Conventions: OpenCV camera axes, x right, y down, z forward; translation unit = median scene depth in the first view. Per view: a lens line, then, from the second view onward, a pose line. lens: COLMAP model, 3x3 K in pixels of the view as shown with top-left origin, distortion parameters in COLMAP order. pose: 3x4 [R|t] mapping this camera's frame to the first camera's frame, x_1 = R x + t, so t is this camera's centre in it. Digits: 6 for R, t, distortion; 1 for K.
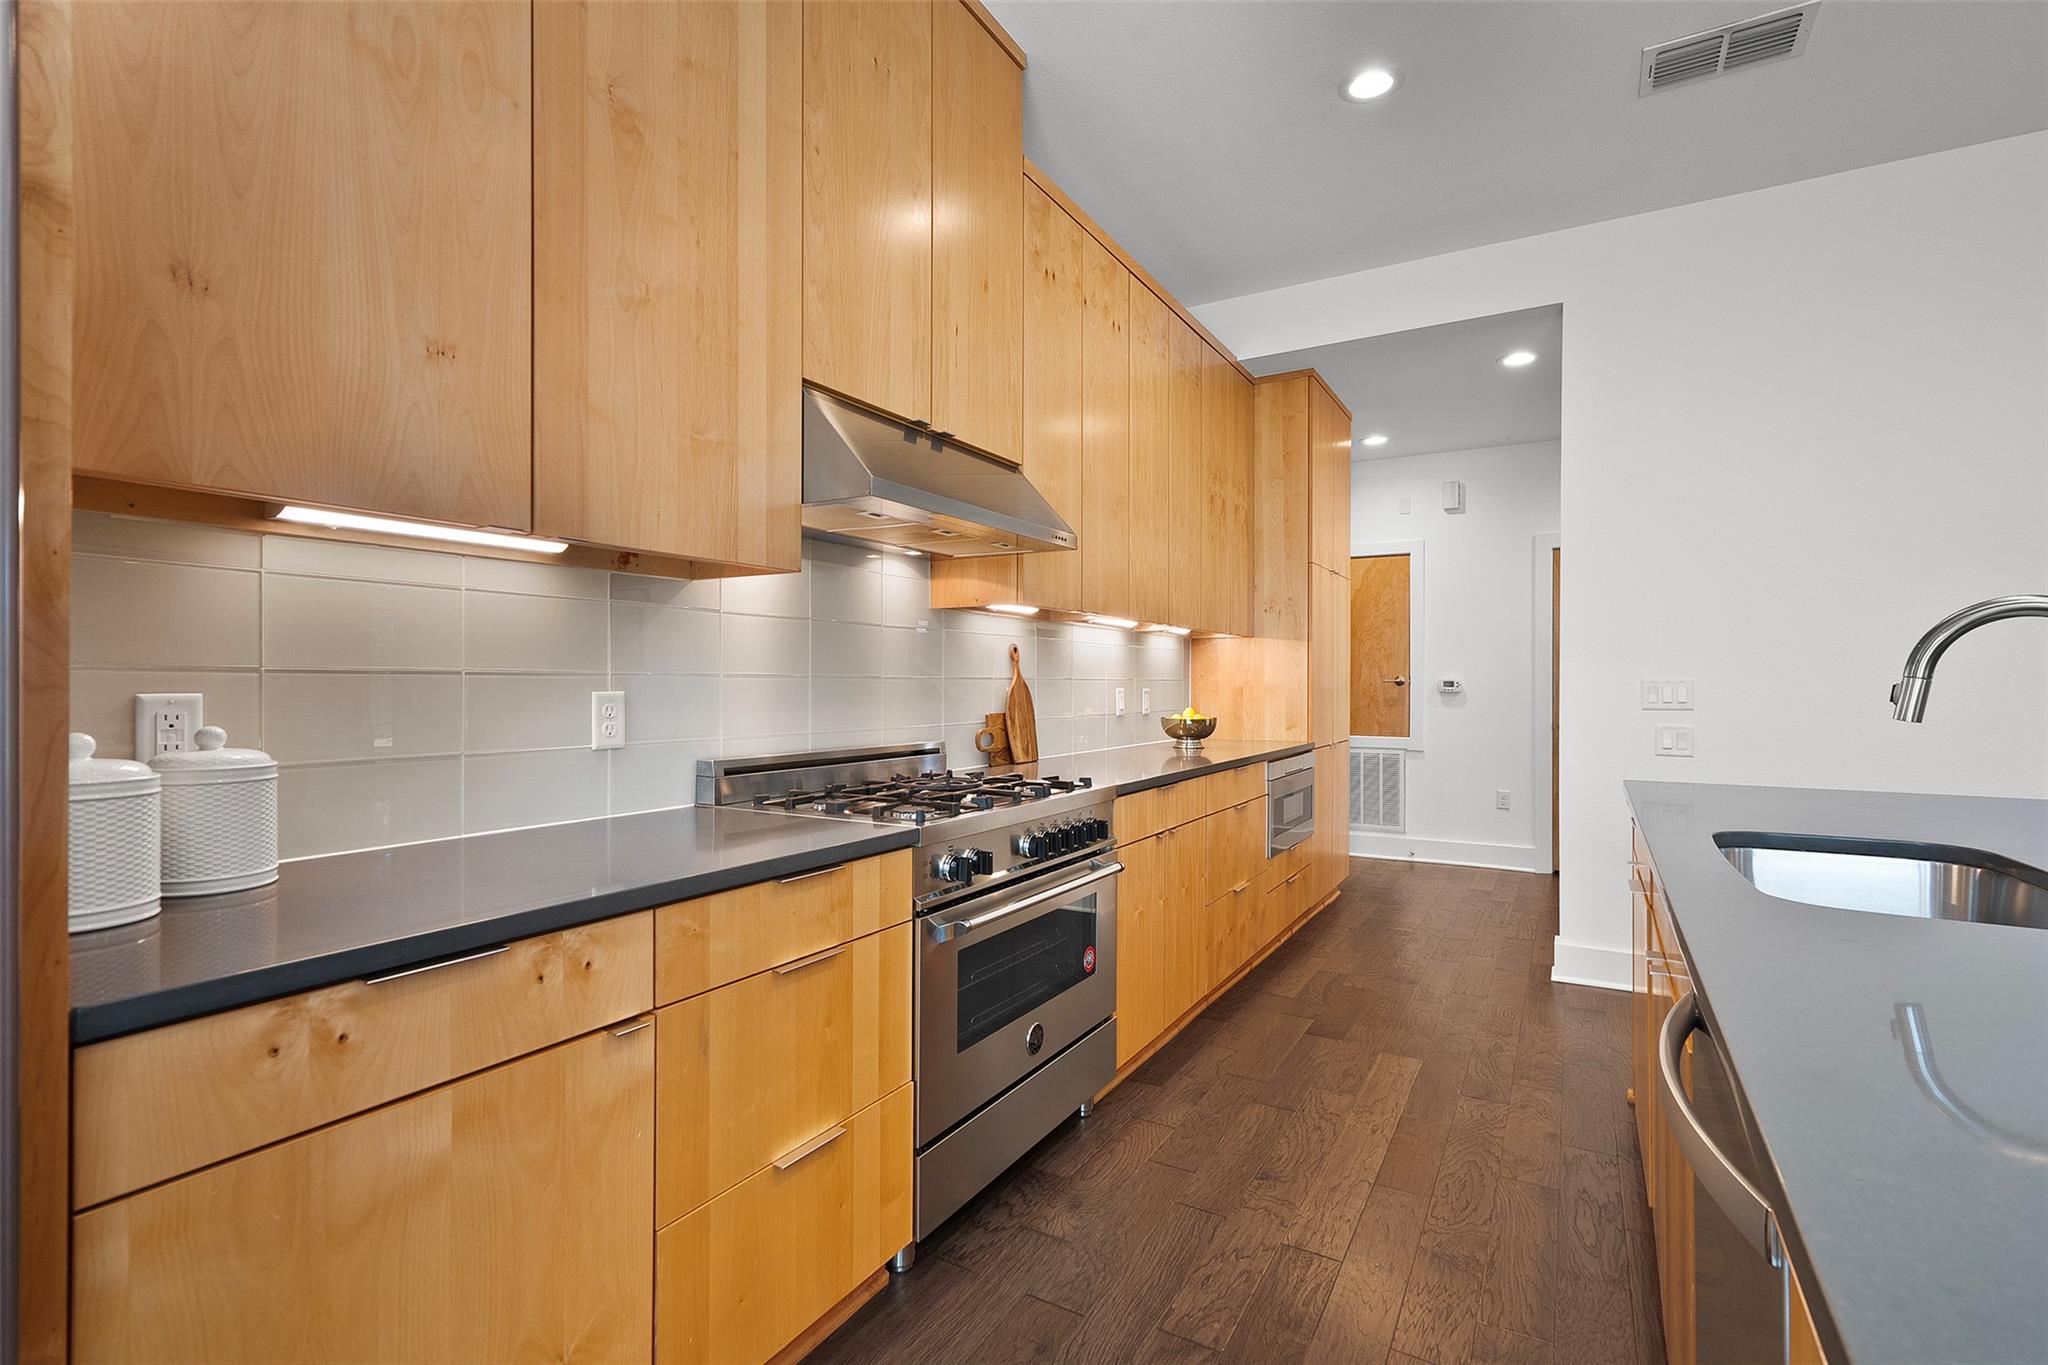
lens RADIAL K [[950.5, 0, 1011.6], [0, 950.5, 677.5], [0, 0, 1]] dist [-0.002414, 0.000581]
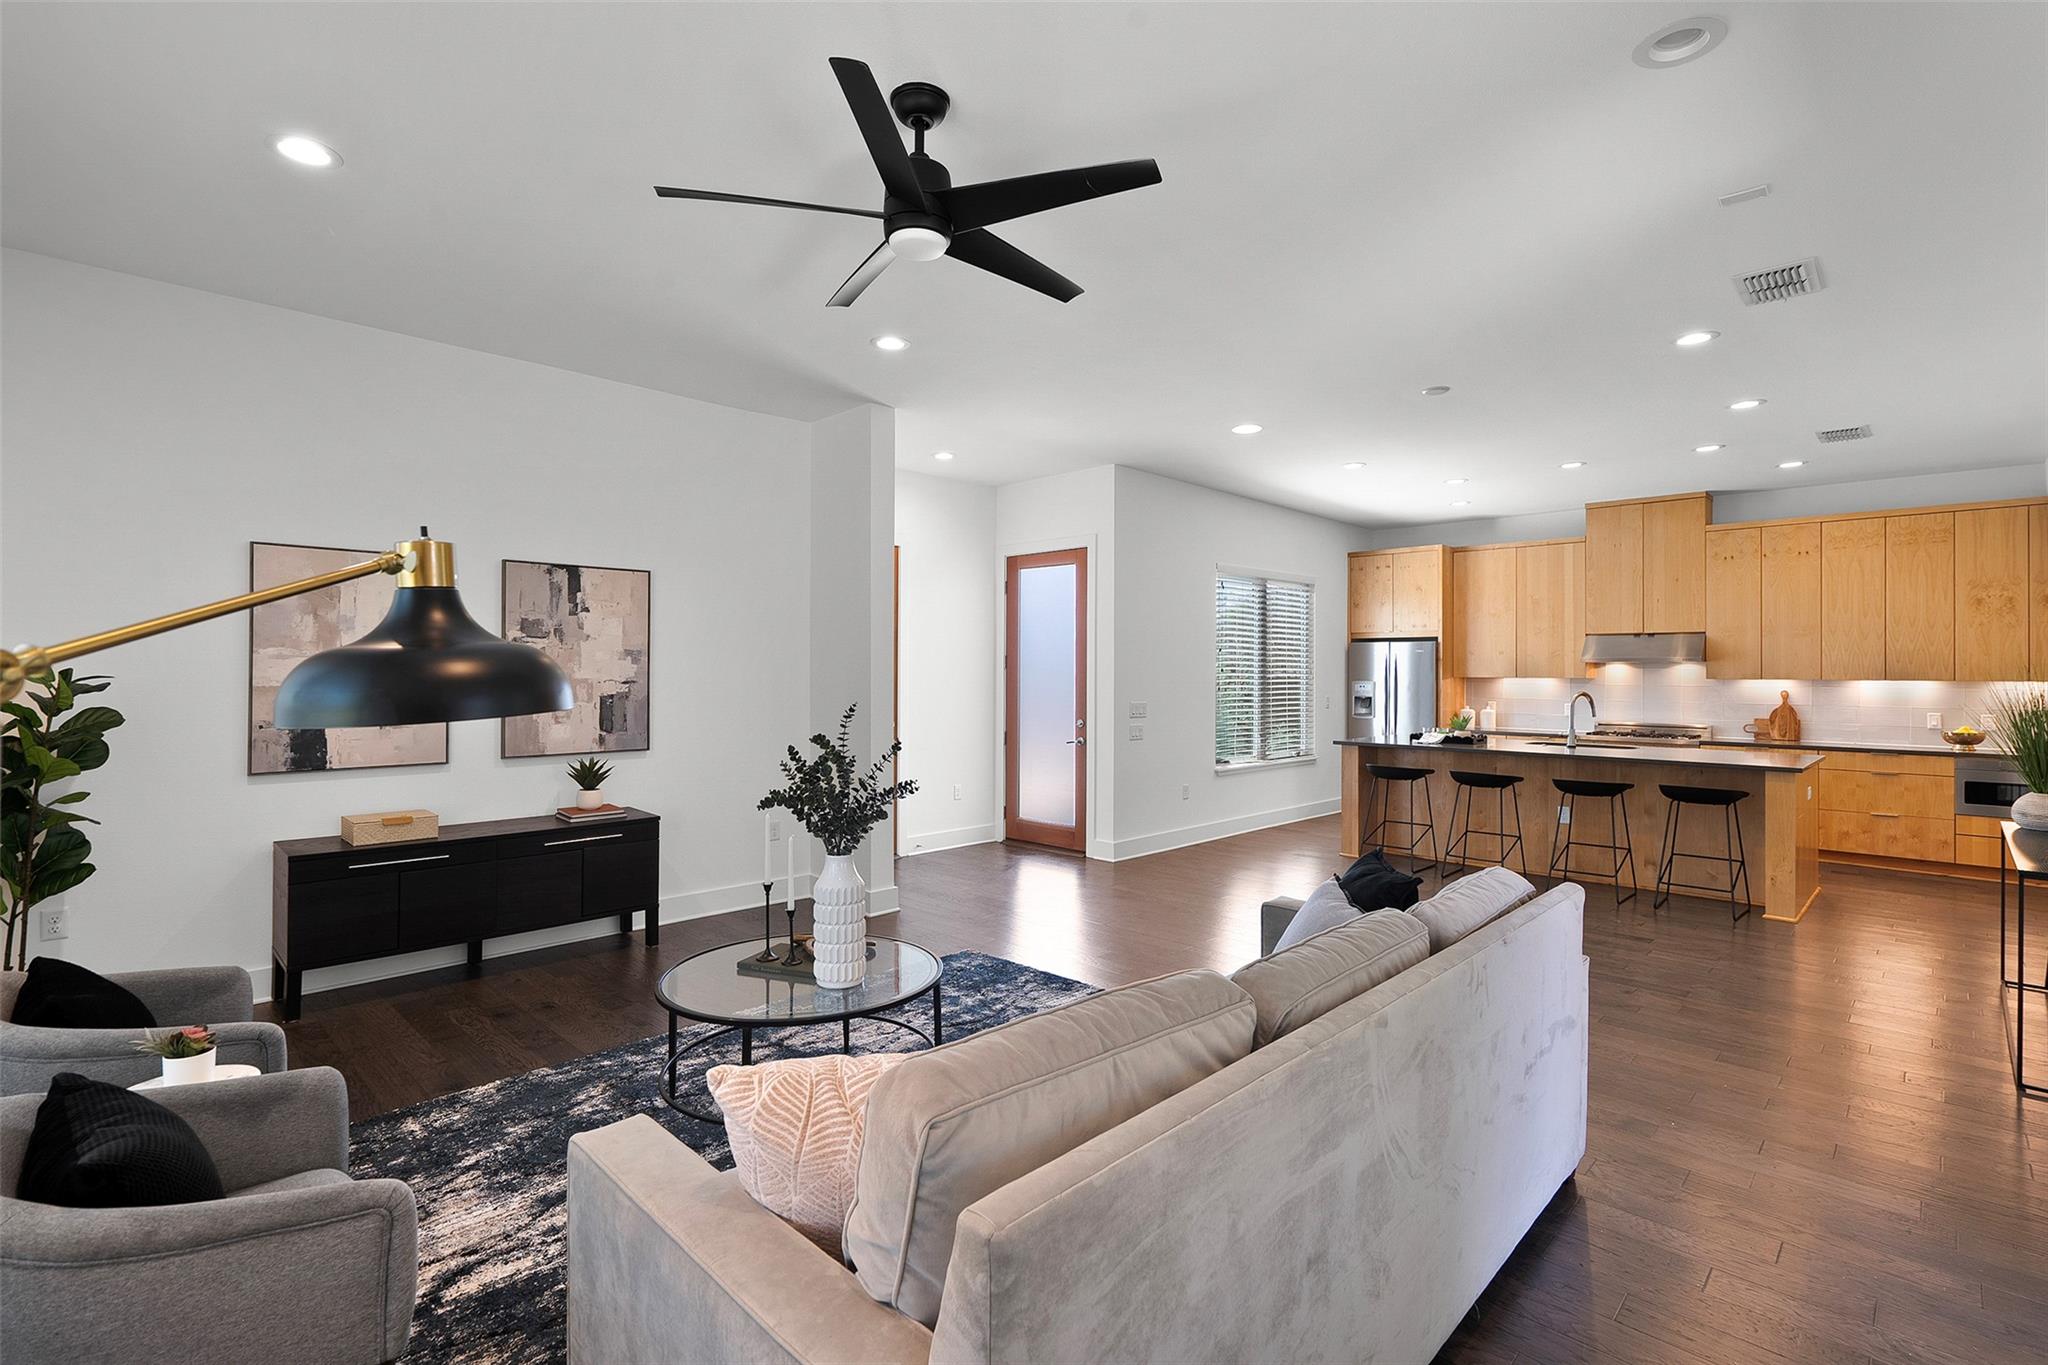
lens RADIAL K [[950.5, 0, 1011.6], [0, 950.5, 677.5], [0, 0, 1]] dist [-0.002414, 0.000581]
pose [[-0.242676, -0.000278, -0.970107, 2.002616], [-0.004117, 0.999991, 0.000743, -0.046535], [0.970099, 0.004174, -0.242675, -0.216209]]
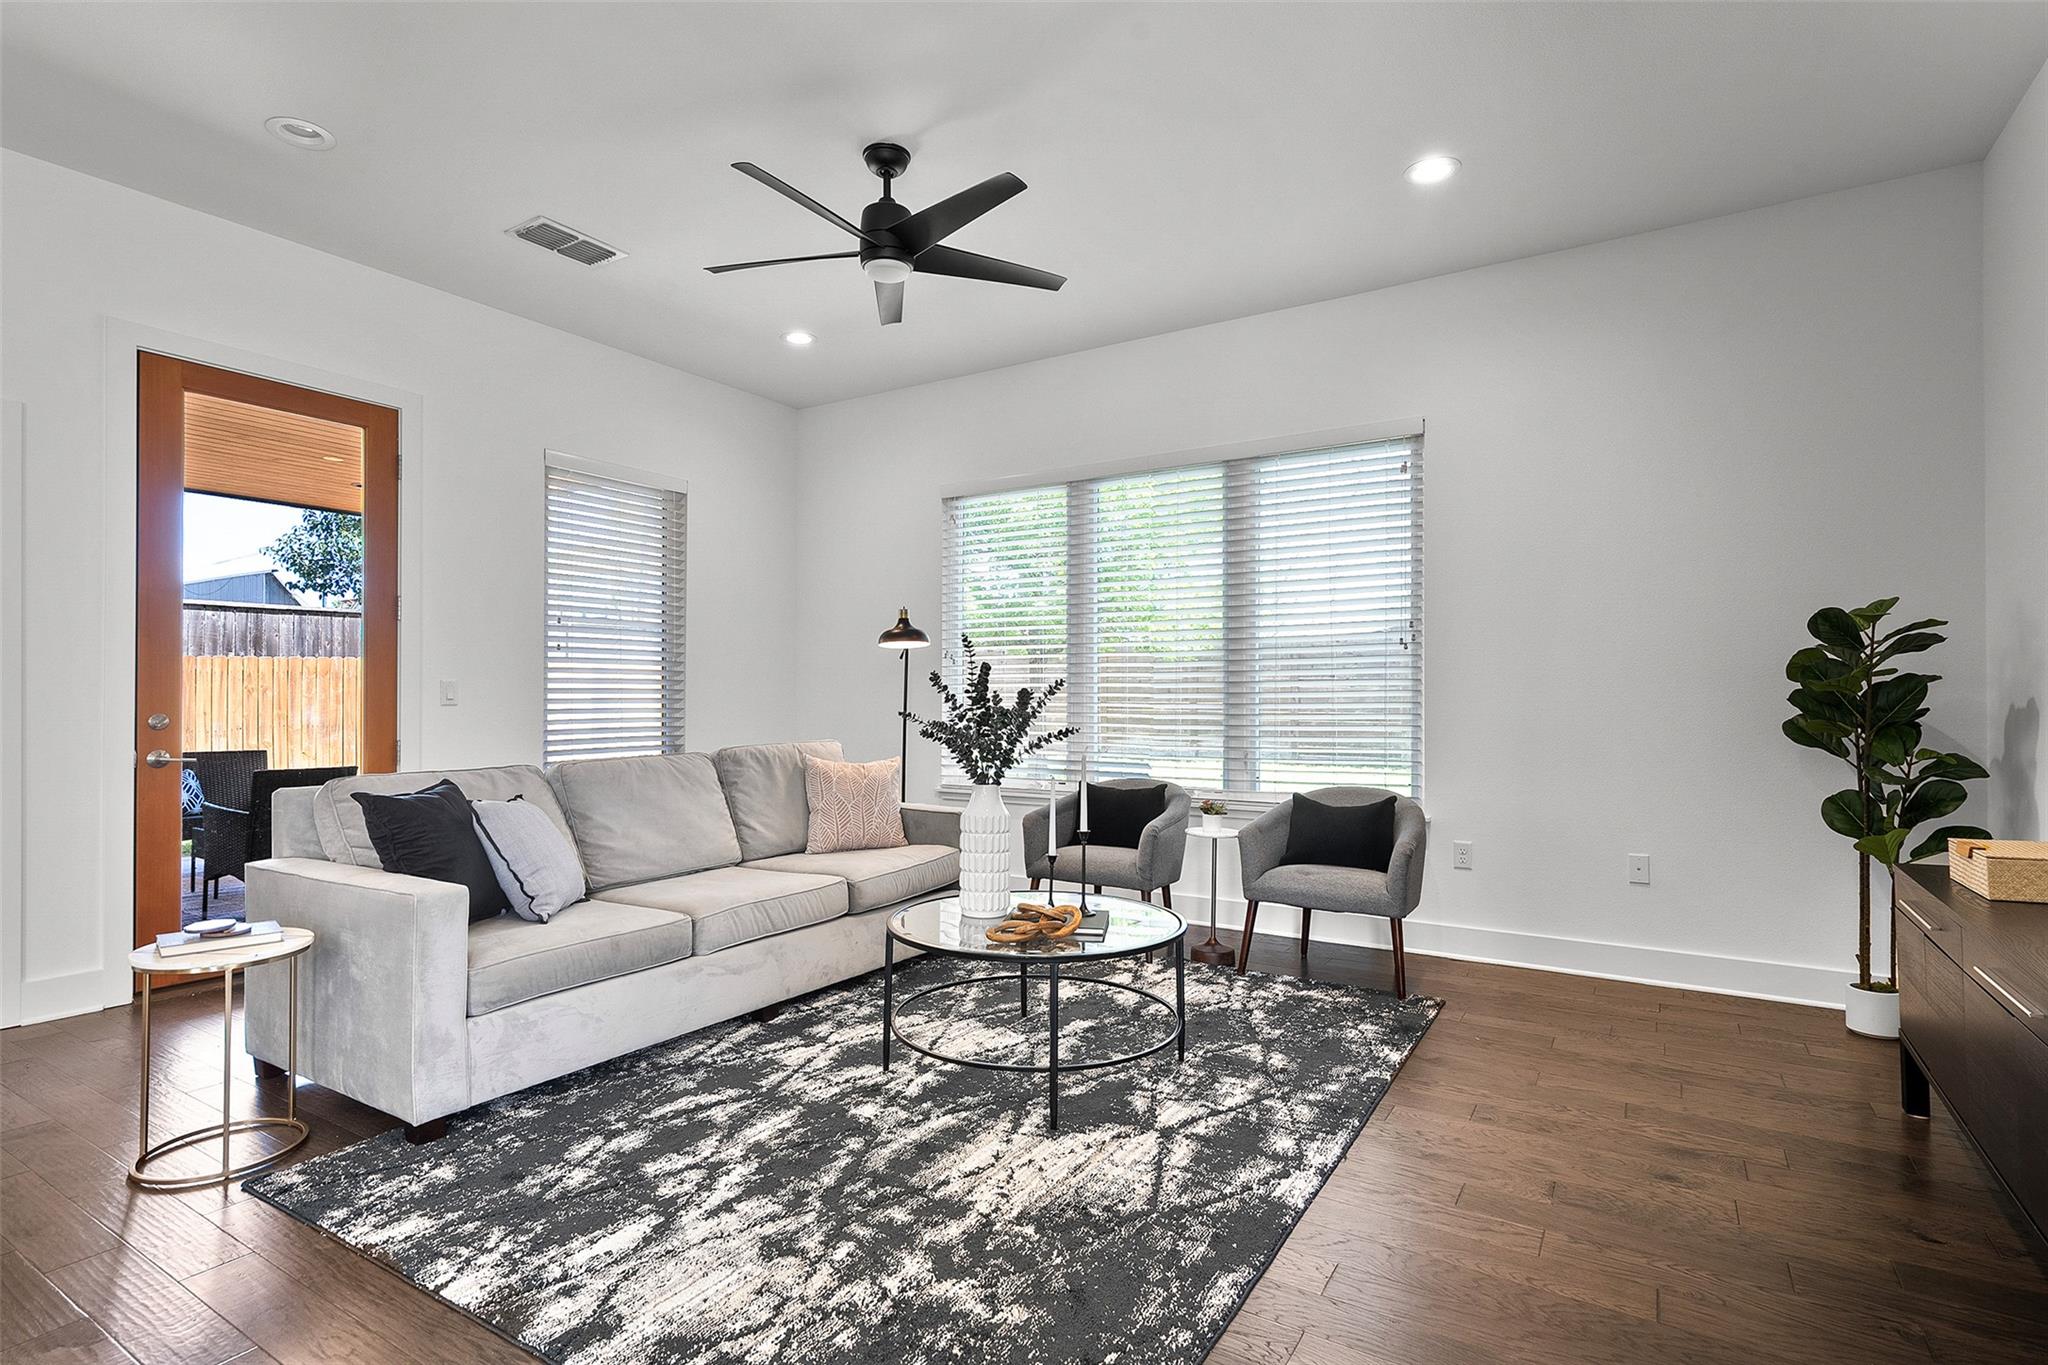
lens RADIAL K [[1009.3, 0, 1024.0], [0, 1009.3, 682.5], [0, 0, 1]] dist [0.000089, -0.000001]
pose [[0.017397, 0.008116, 0.999816, 0.696987], [-0.003372, 0.999962, -0.008059, 0.013121], [-0.999843, -0.003232, 0.017424, -0.529765]]
